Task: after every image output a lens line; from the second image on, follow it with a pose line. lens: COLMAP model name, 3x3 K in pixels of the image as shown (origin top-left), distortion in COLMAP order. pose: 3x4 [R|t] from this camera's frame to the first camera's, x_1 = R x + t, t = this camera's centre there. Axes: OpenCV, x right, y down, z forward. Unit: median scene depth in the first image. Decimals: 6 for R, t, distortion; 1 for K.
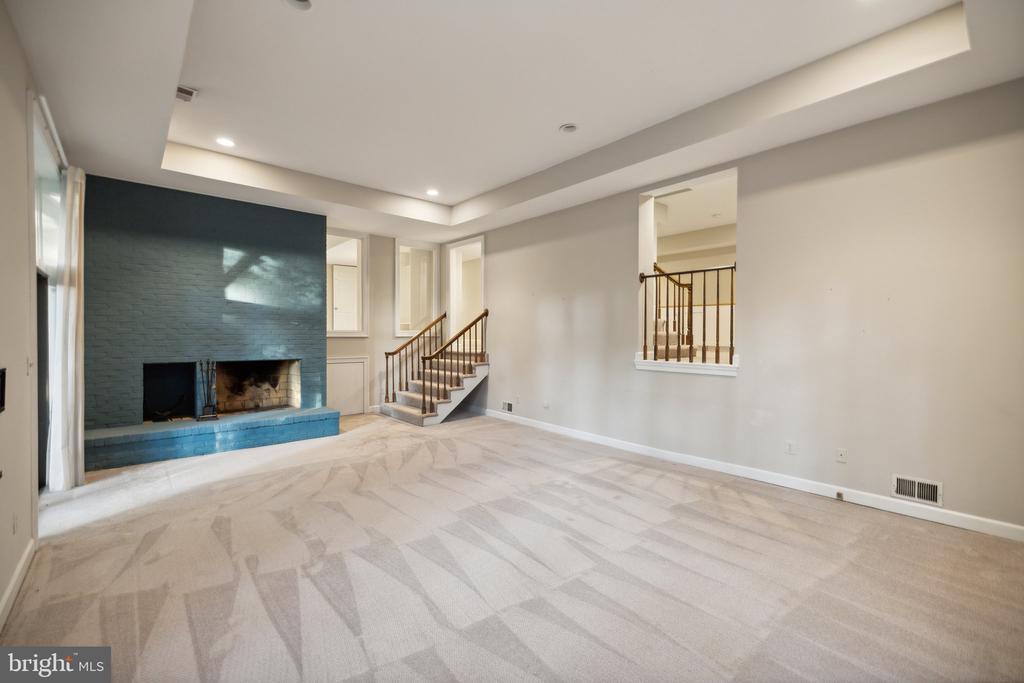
lens RADIAL K [[439.6, 0, 509.5], [0, 439.6, 331.7], [0, 0, 1]] dist [0.002336, 0.000199]
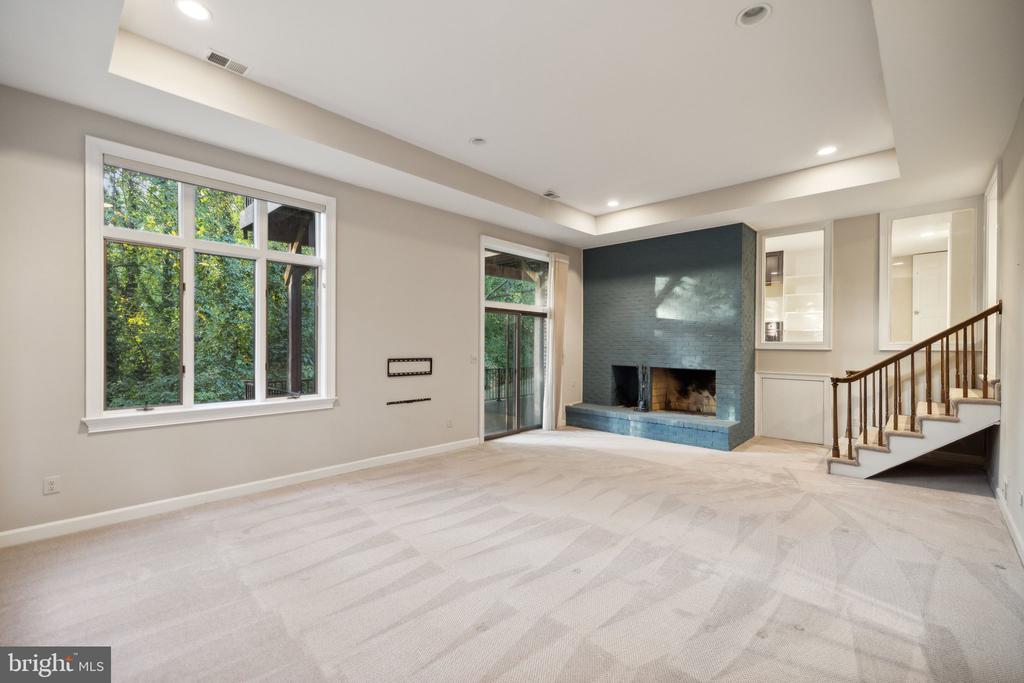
lens RADIAL K [[439.6, 0, 509.5], [0, 439.6, 331.7], [0, 0, 1]] dist [0.002336, 0.000199]
pose [[0.093502, -0.031039, -0.995135, 0.604906], [0.000613, 0.999516, -0.031118, 0.004972], [0.995619, 0.002299, 0.093476, 0.507461]]
